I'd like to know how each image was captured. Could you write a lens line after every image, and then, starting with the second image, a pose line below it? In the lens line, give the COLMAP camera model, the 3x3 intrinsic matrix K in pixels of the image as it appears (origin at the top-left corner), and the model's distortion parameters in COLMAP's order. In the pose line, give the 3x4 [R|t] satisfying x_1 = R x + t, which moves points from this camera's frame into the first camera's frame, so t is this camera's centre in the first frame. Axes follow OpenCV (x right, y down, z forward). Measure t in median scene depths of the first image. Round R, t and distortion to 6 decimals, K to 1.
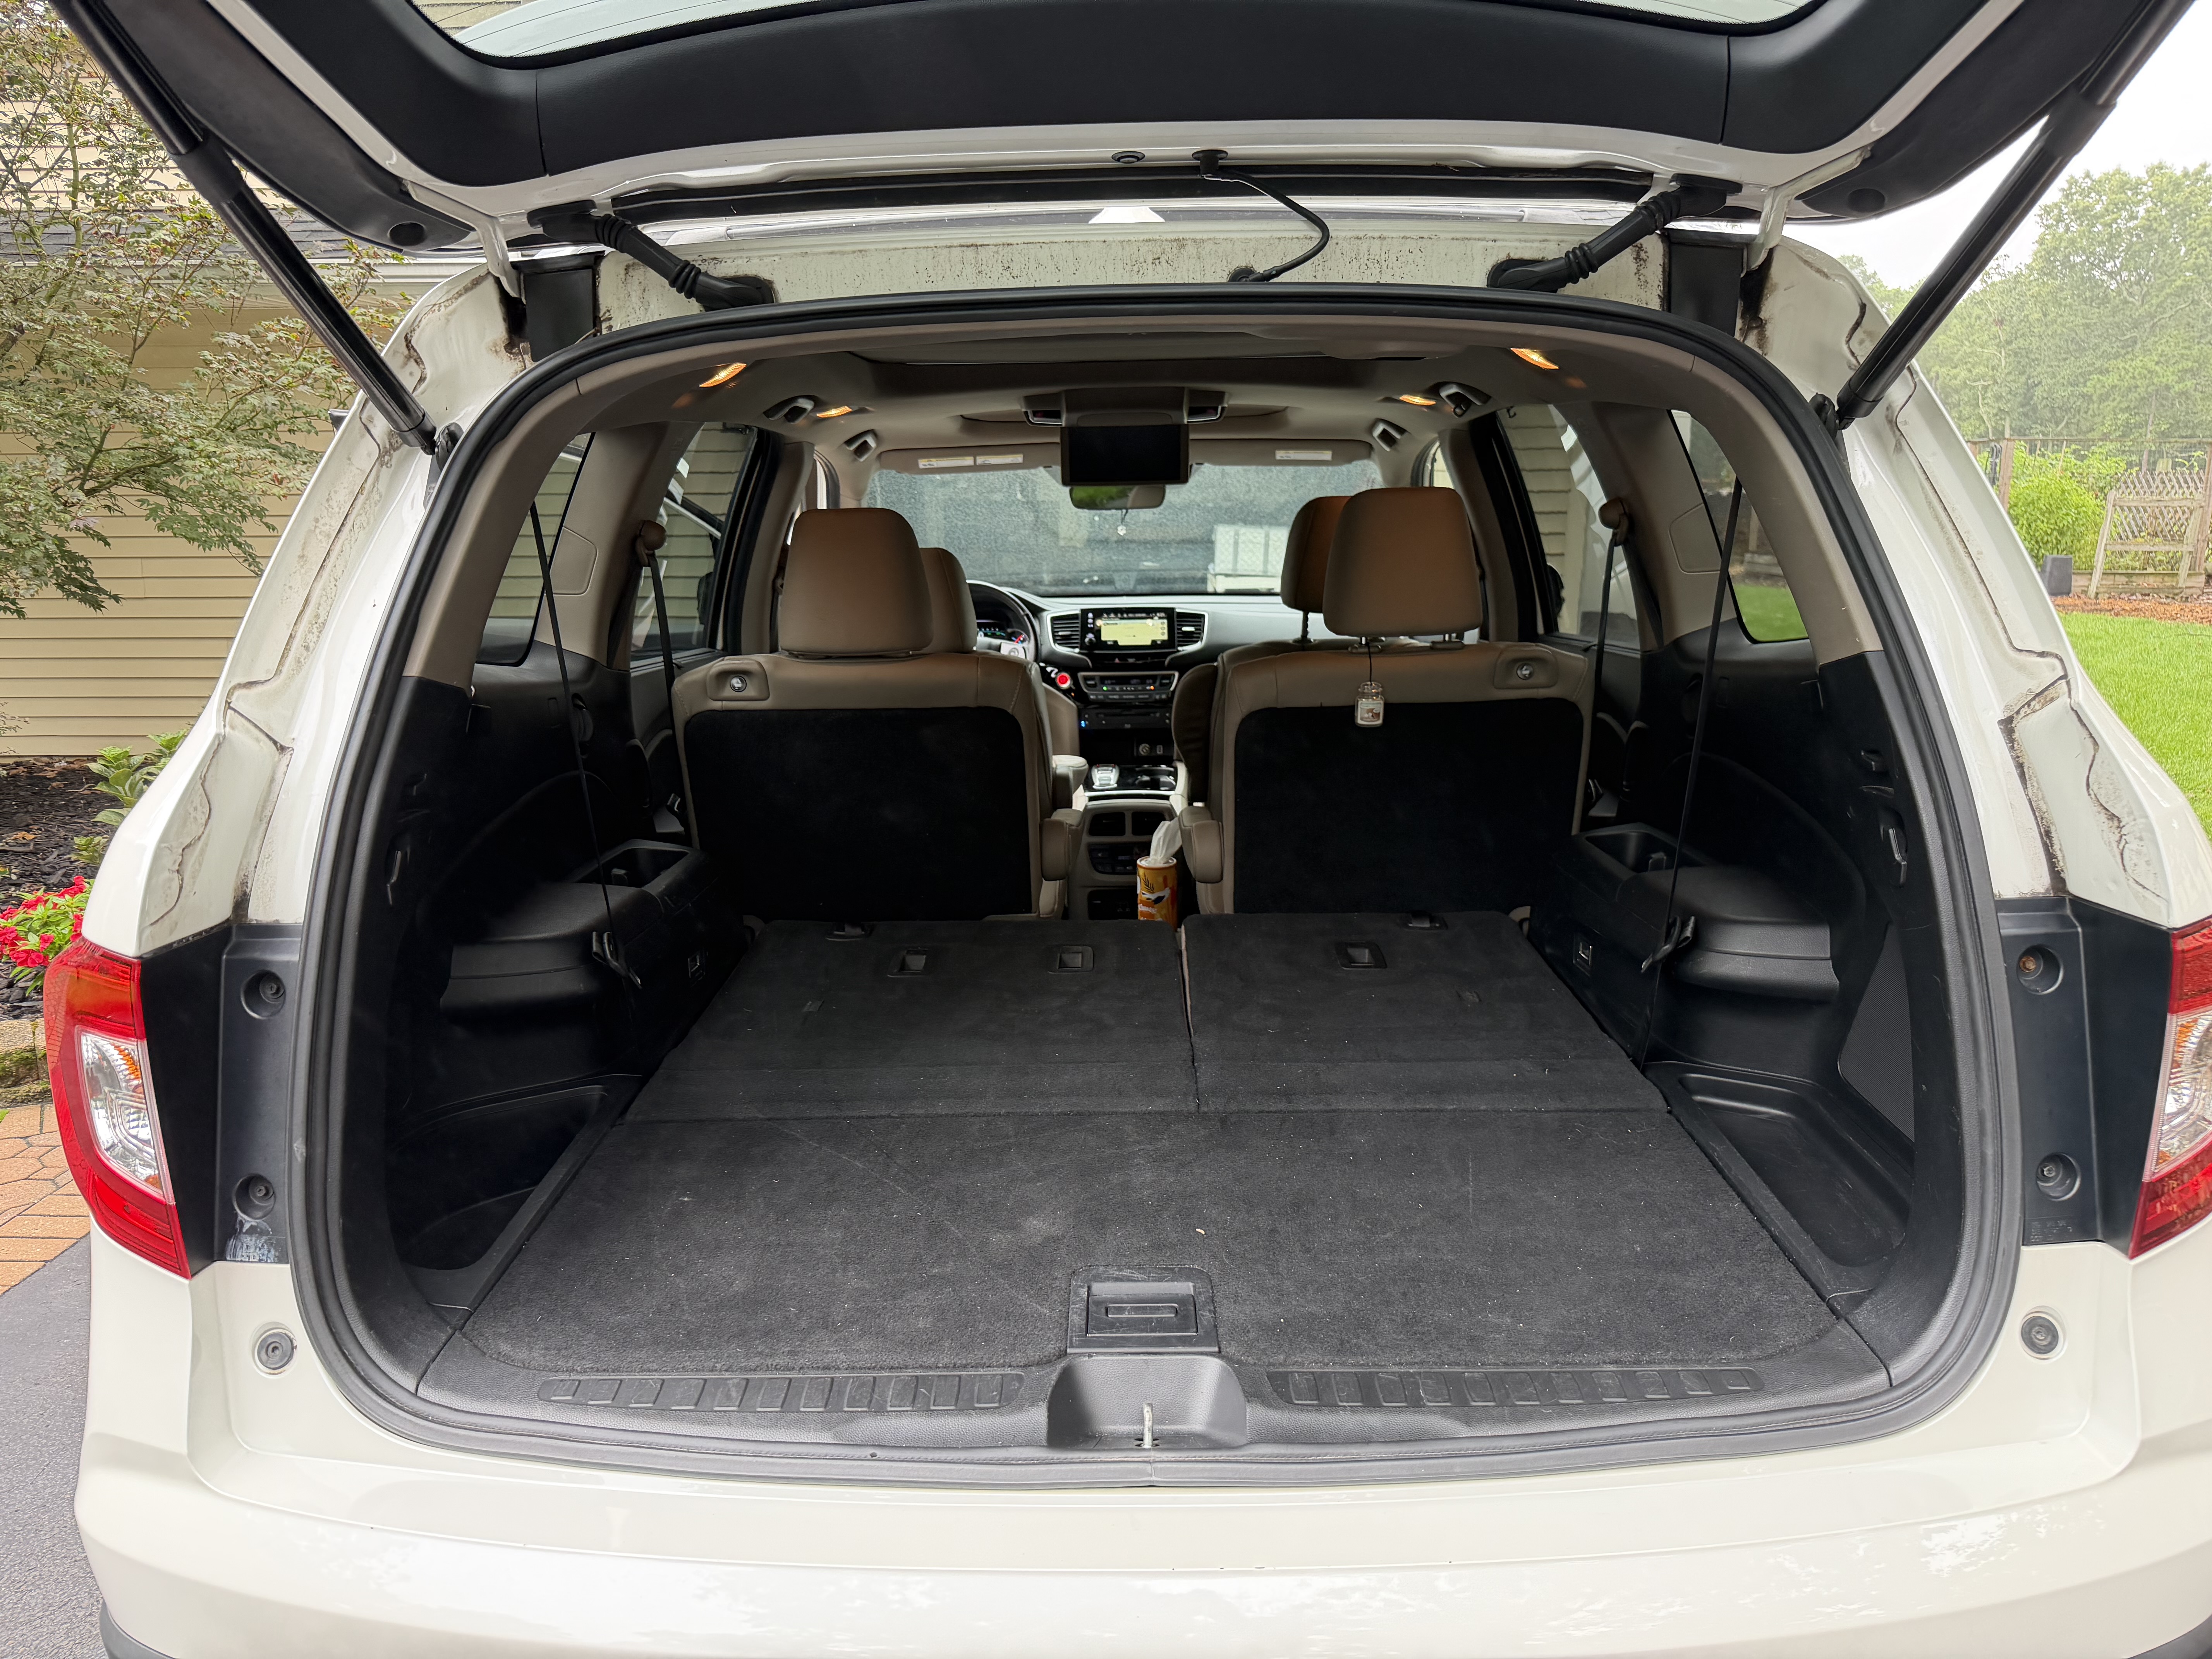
lens RADIAL K [[1536.4, 0, 1106.0], [0, 1536.4, 829.5], [0, 0, 1]] dist [0.012452, -0.001063]
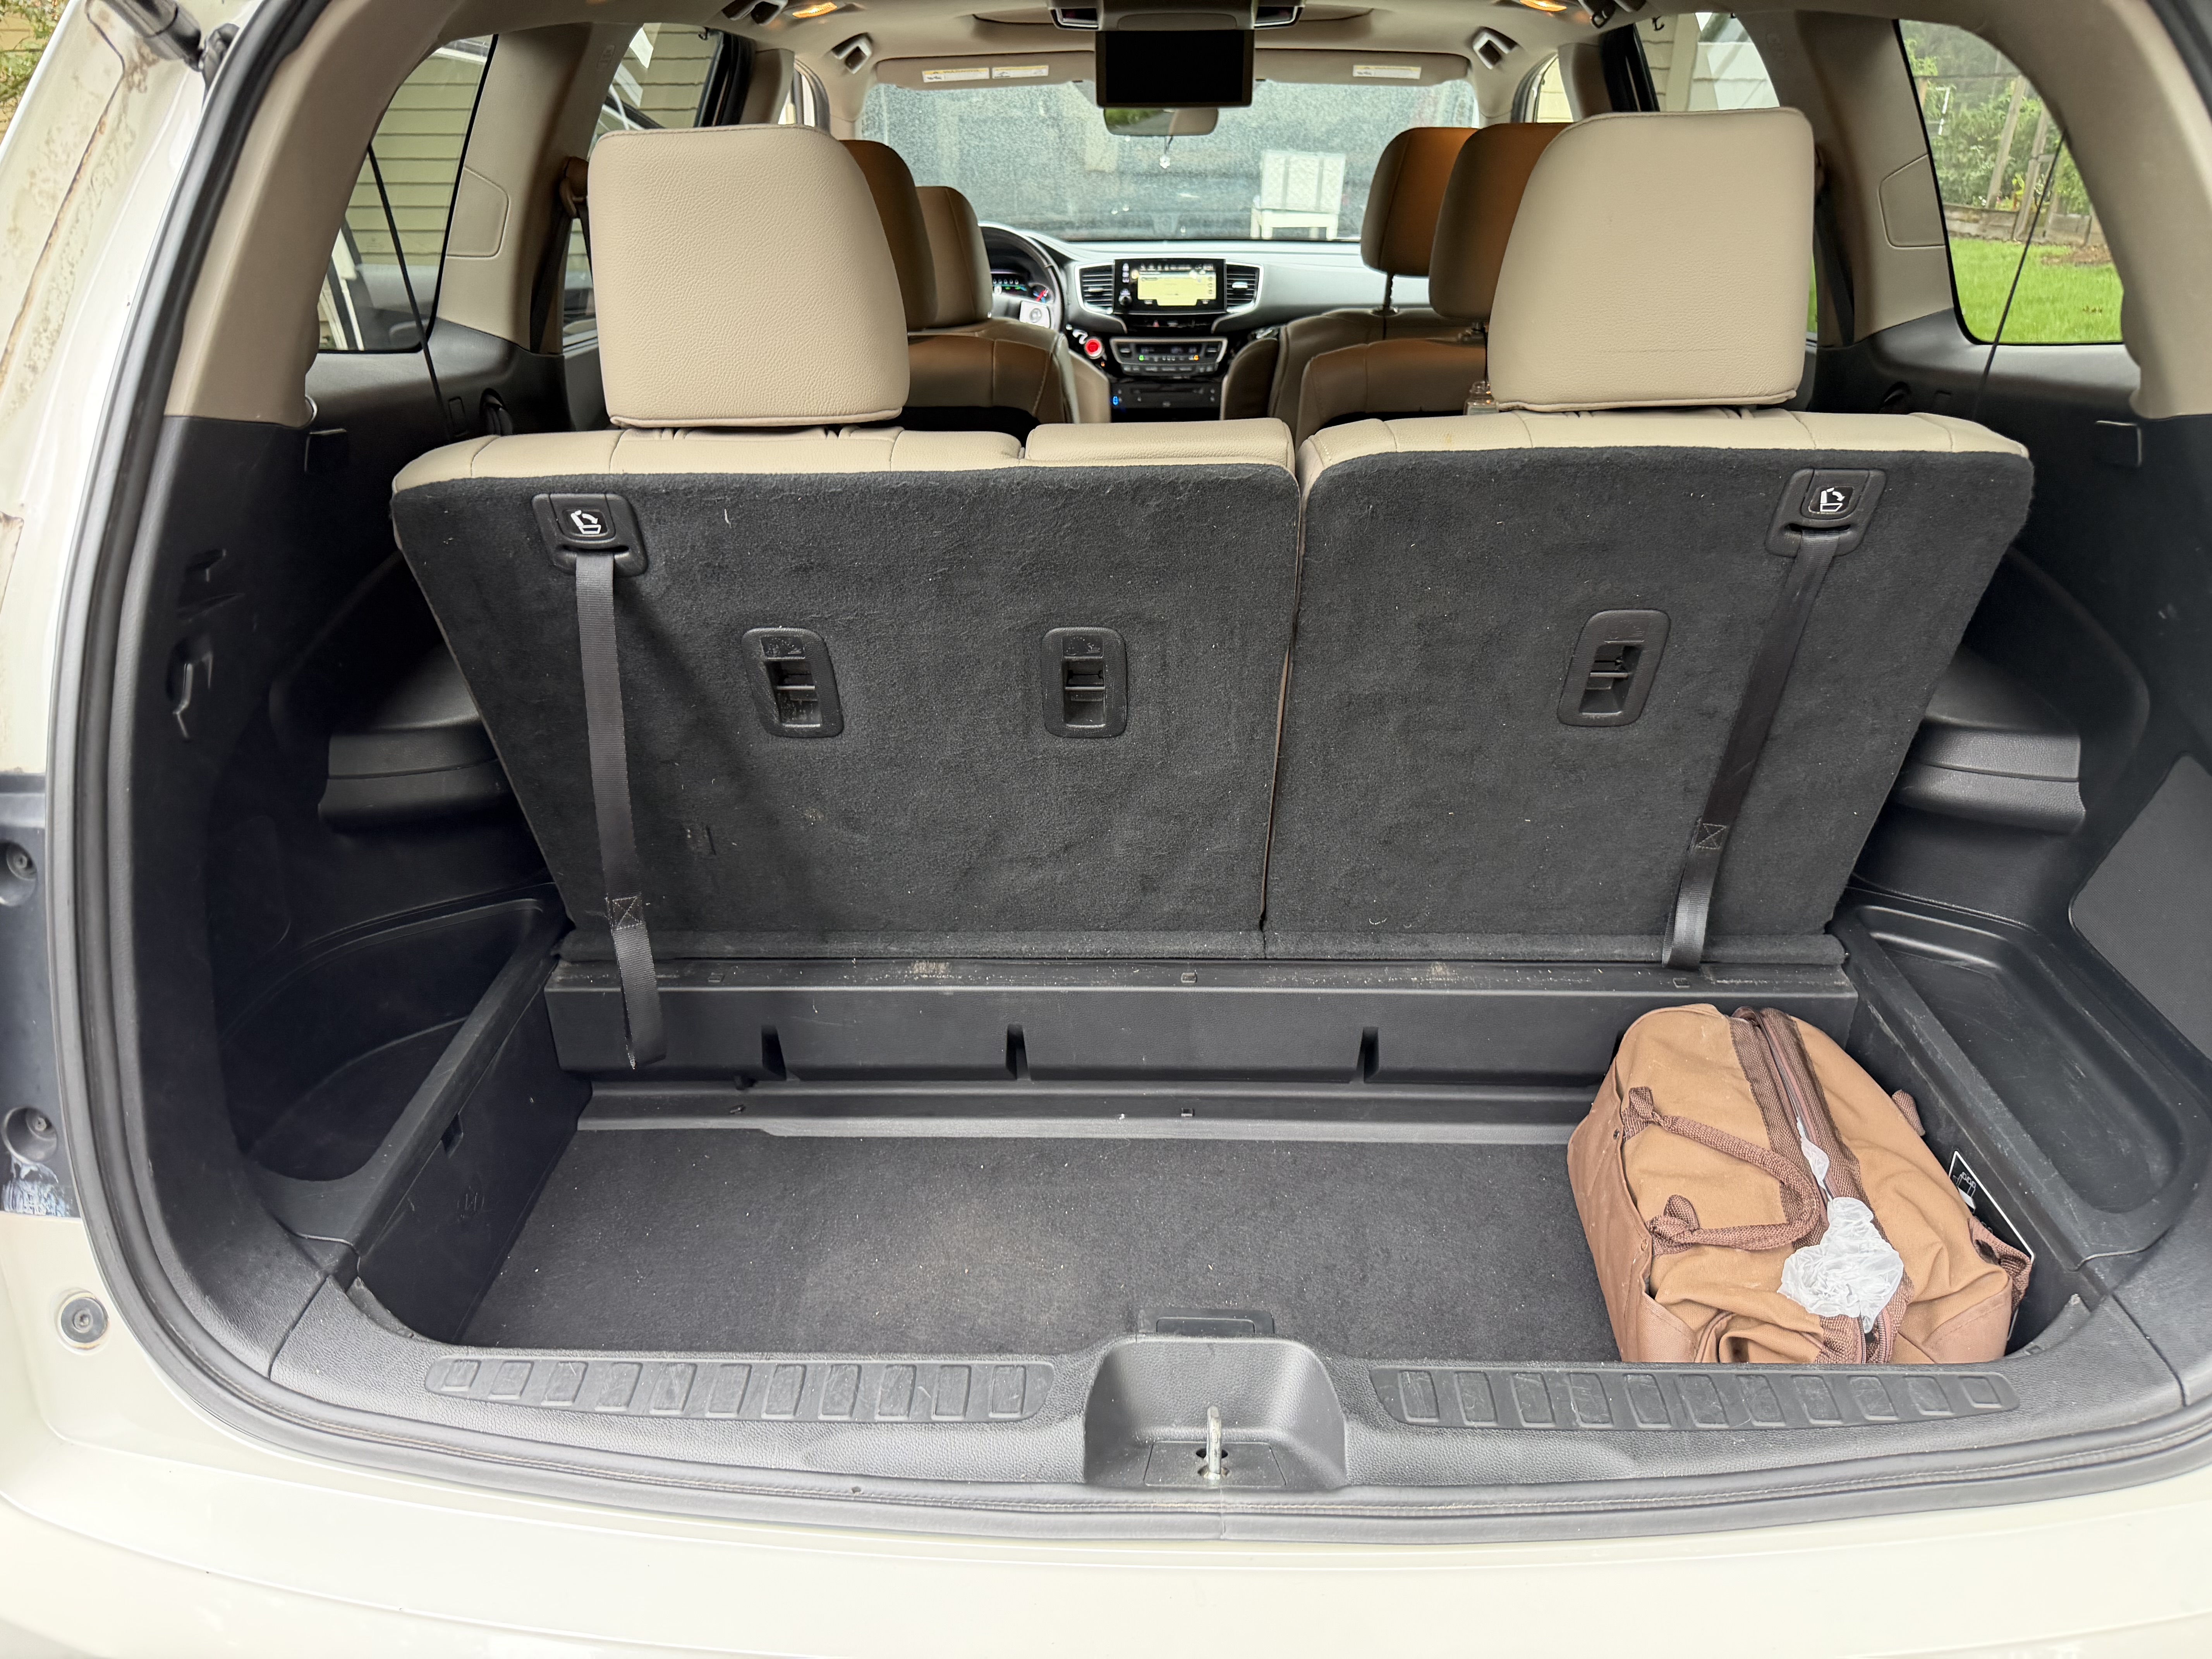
lens RADIAL K [[1569.4, 0, 1122.1], [0, 1569.4, 802.6], [0, 0, 1]] dist [-0.000212, -0.001126]
pose [[0.999896, 0.014234, -0.002217, -0.018203], [-0.013502, 0.979666, 0.200182, -0.068274], [0.005021, -0.200131, 0.979756, 0.244992]]
